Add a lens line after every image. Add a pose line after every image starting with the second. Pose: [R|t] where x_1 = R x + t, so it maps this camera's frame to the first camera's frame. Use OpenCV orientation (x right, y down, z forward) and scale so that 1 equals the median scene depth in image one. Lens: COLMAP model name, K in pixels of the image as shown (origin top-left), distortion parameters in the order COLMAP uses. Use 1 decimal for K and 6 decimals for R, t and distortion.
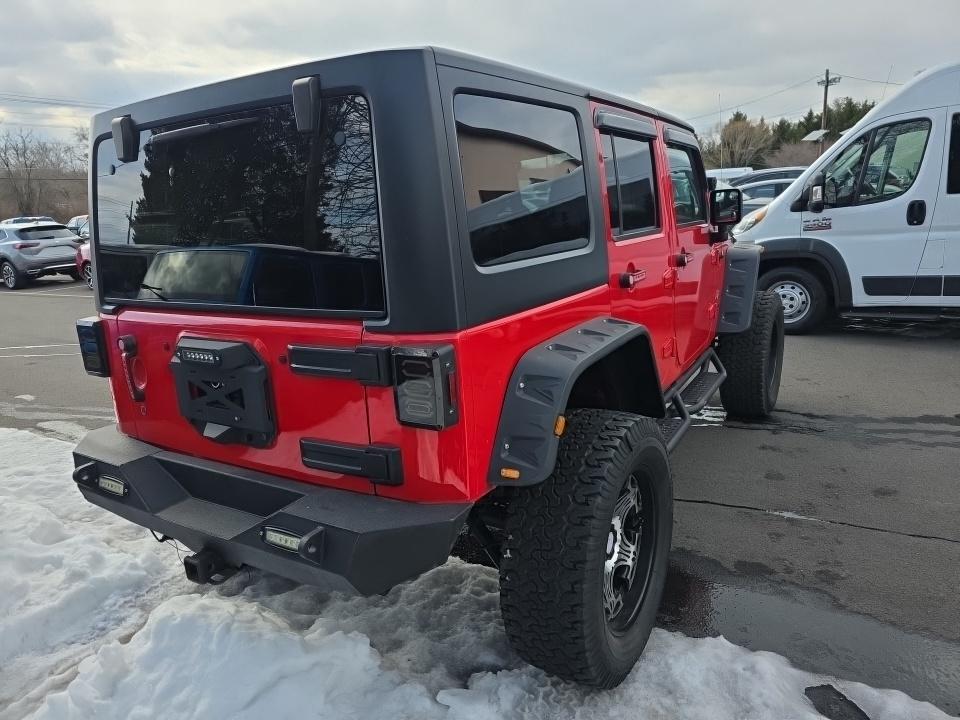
lens RADIAL K [[634.1, 0, 478.6], [0, 634.1, 354.0], [0, 0, 1]] dist [0.051290, -0.043403]
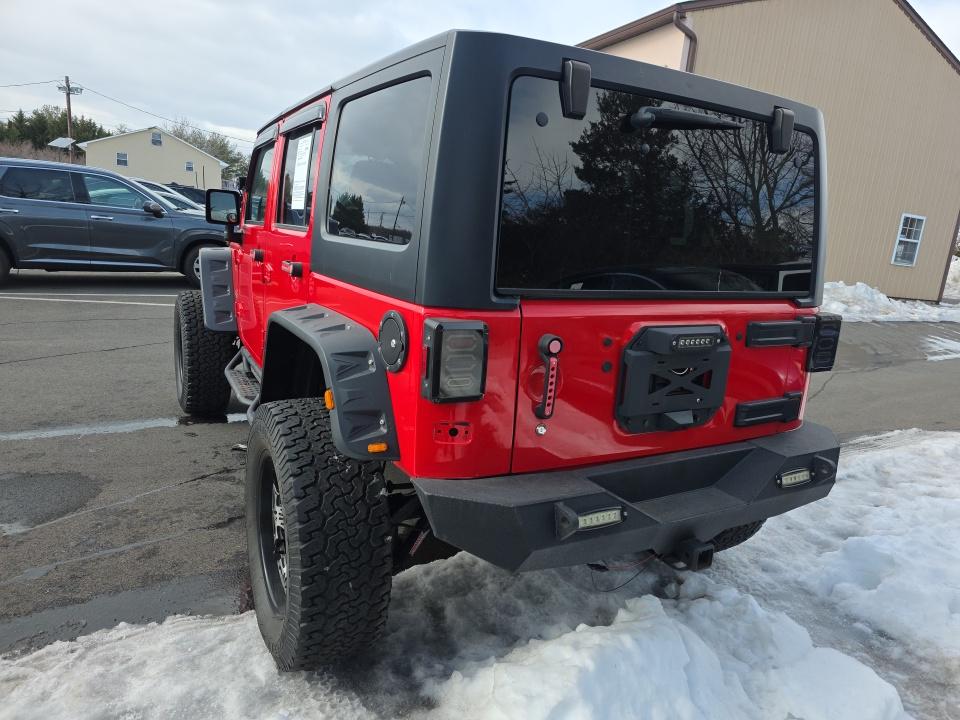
lens RADIAL K [[634.1, 0, 489.2], [0, 634.1, 362.9], [0, 0, 1]] dist [0.051290, -0.043403]
pose [[0.469214, -0.094898, 0.877971, -1.411393], [0.105247, 0.993132, 0.051098, -0.047134], [-0.876791, 0.068428, 0.475979, 0.781150]]
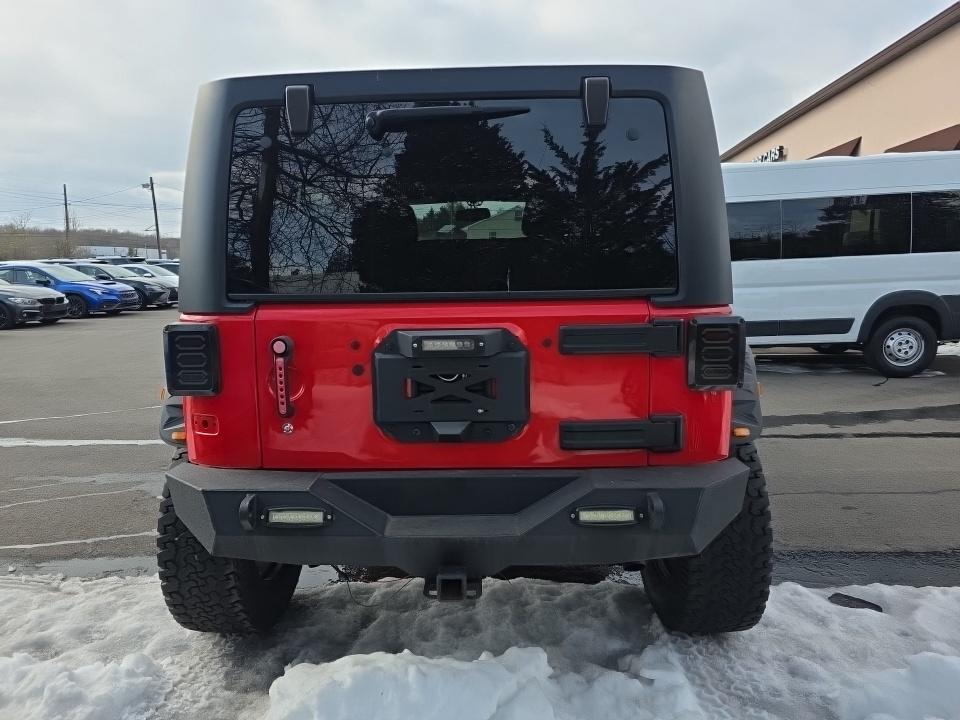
lens RADIAL K [[634.1, 0, 480.0], [0, 634.1, 351.7], [0, 0, 1]] dist [0.051290, -0.043403]
pose [[0.864348, -0.018778, 0.502543, -0.826332], [0.078559, 0.992076, -0.098047, 0.102773], [-0.496720, 0.124226, 0.858975, 0.184413]]
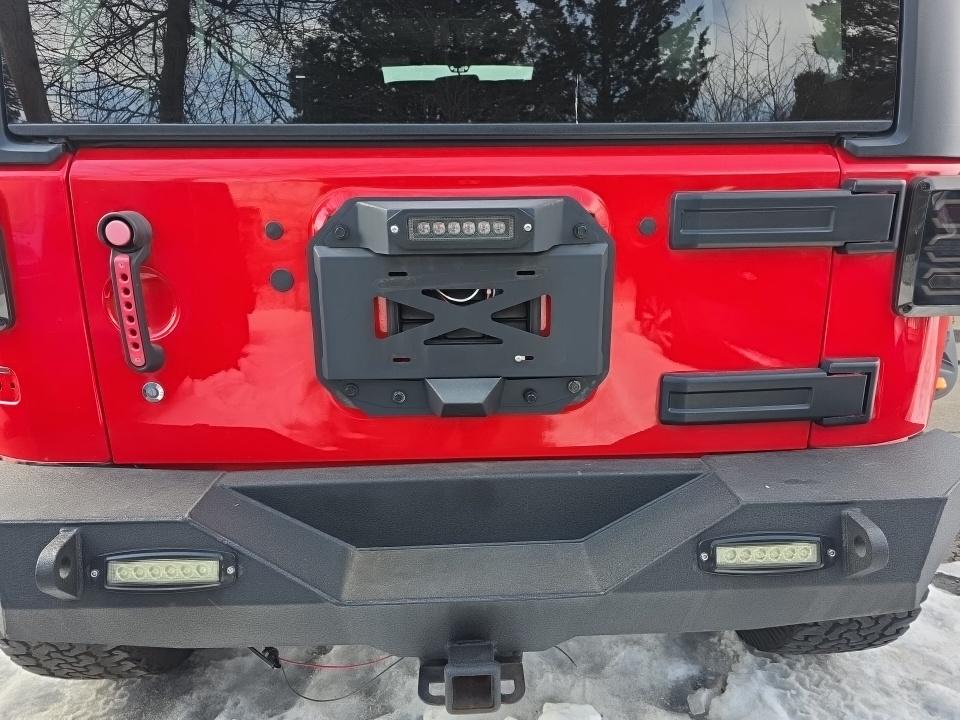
lens RADIAL K [[634.1, 0, 489.3], [0, 634.1, 352.8], [0, 0, 1]] dist [0.051290, -0.043403]
pose [[0.828999, -0.086939, 0.552452, -0.657089], [0.085873, 0.995916, 0.027867, 0.078979], [-0.552618, 0.024339, 0.833079, 0.584653]]
